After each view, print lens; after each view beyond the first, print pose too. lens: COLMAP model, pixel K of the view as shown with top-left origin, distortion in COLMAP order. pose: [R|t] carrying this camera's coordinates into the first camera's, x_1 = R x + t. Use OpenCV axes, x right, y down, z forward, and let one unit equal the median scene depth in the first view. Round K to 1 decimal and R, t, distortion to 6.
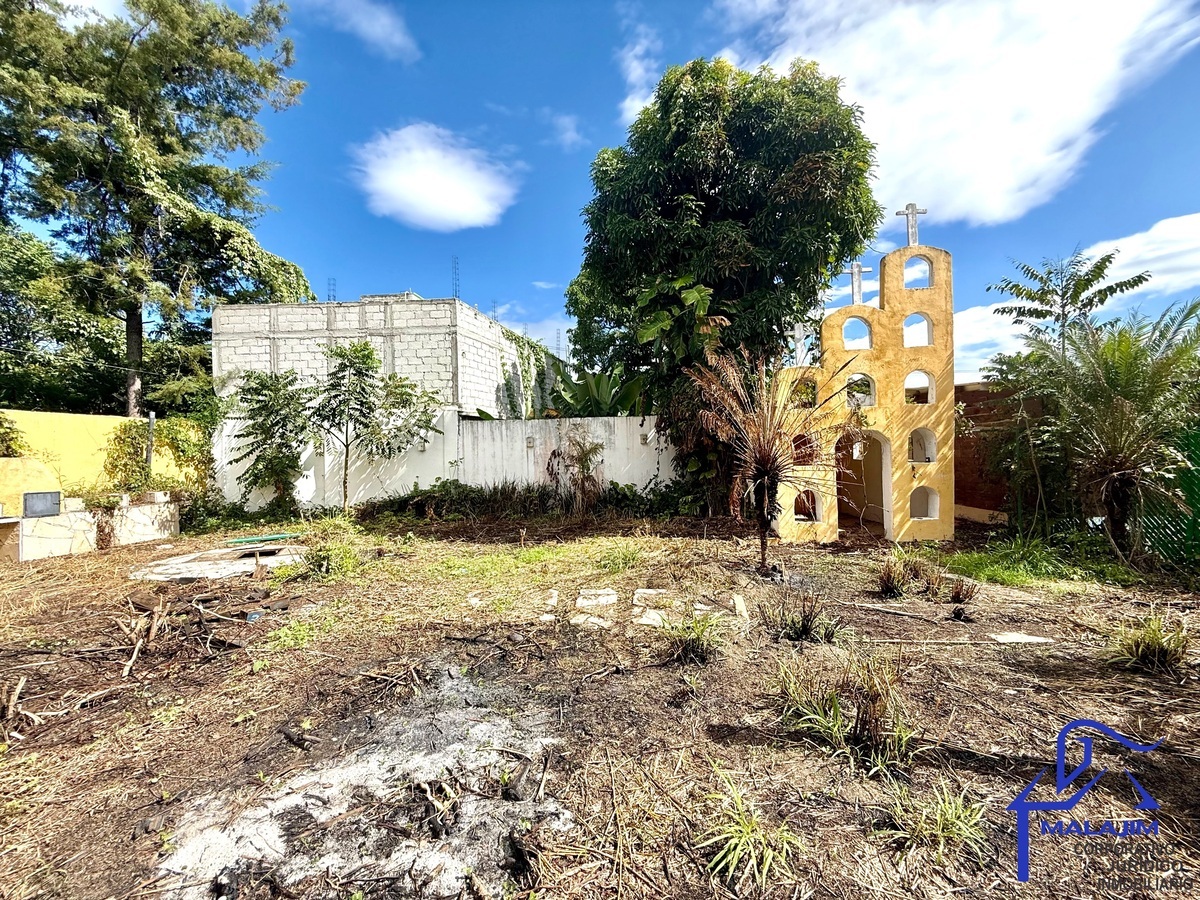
lens RADIAL K [[481.1, 0, 602.3], [0, 481.1, 455.7], [0, 0, 1]] dist [0.006496, -0.001934]
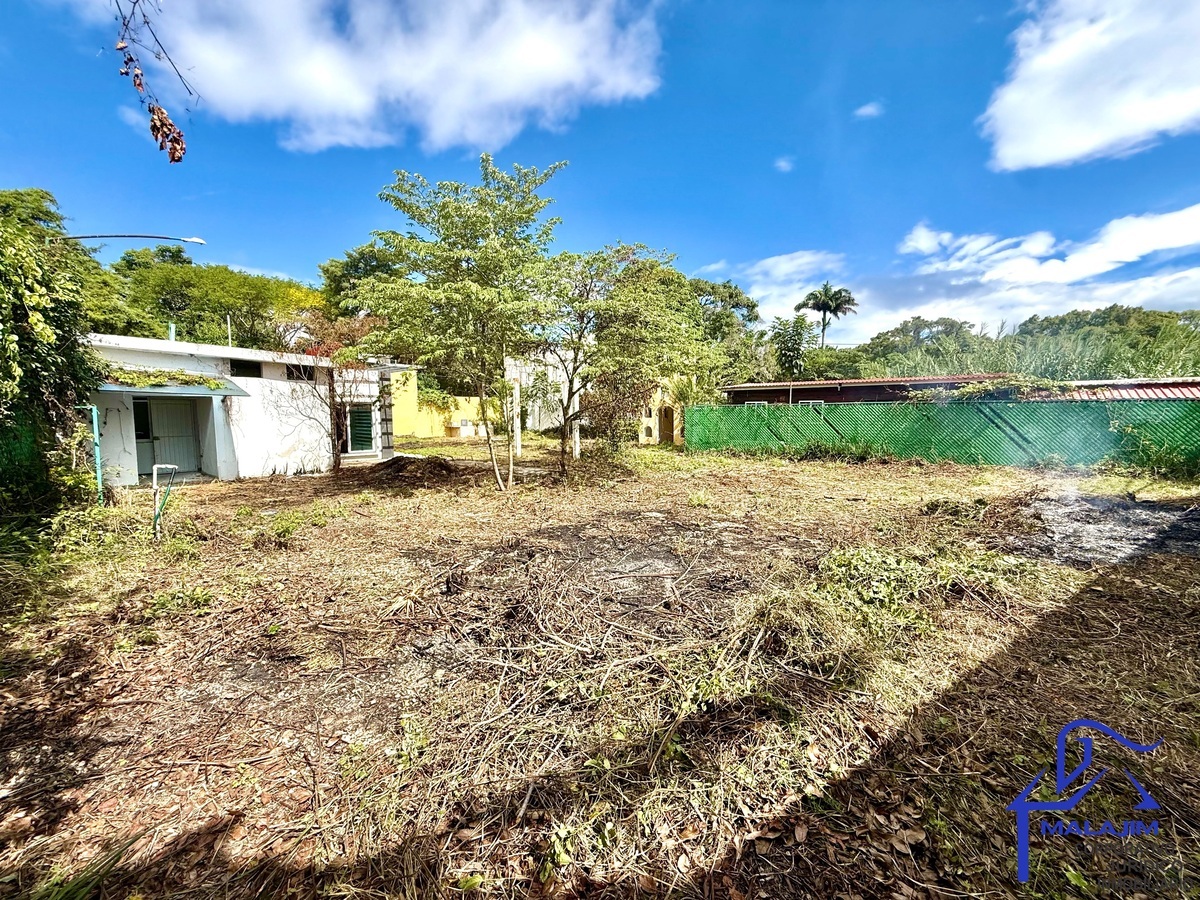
lens RADIAL K [[481.1, 0, 598.9], [0, 481.1, 451.0], [0, 0, 1]] dist [0.006496, -0.001934]
pose [[0.857125, 0.063230, -0.511214, 1.527705], [-0.019584, 0.995720, 0.090322, -0.034509], [0.514737, -0.067405, 0.854694, -1.538183]]
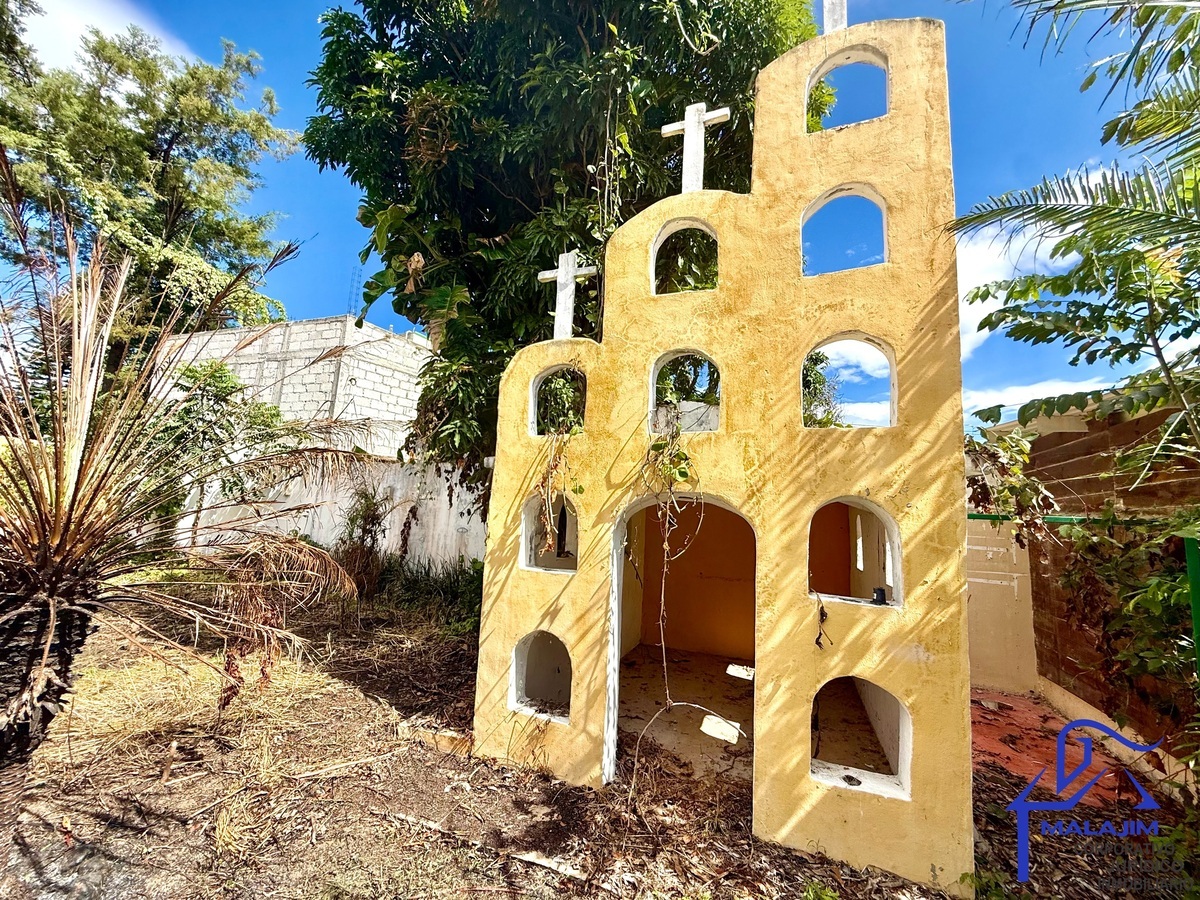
lens RADIAL K [[481.1, 0, 597.2], [0, 481.1, 449.4], [0, 0, 1]] dist [0.006496, -0.001934]
pose [[0.935895, 0.031220, -0.350894, 0.546161], [-0.083066, 0.987536, -0.133688, -0.027058], [0.342347, 0.154265, 0.926823, 0.553451]]
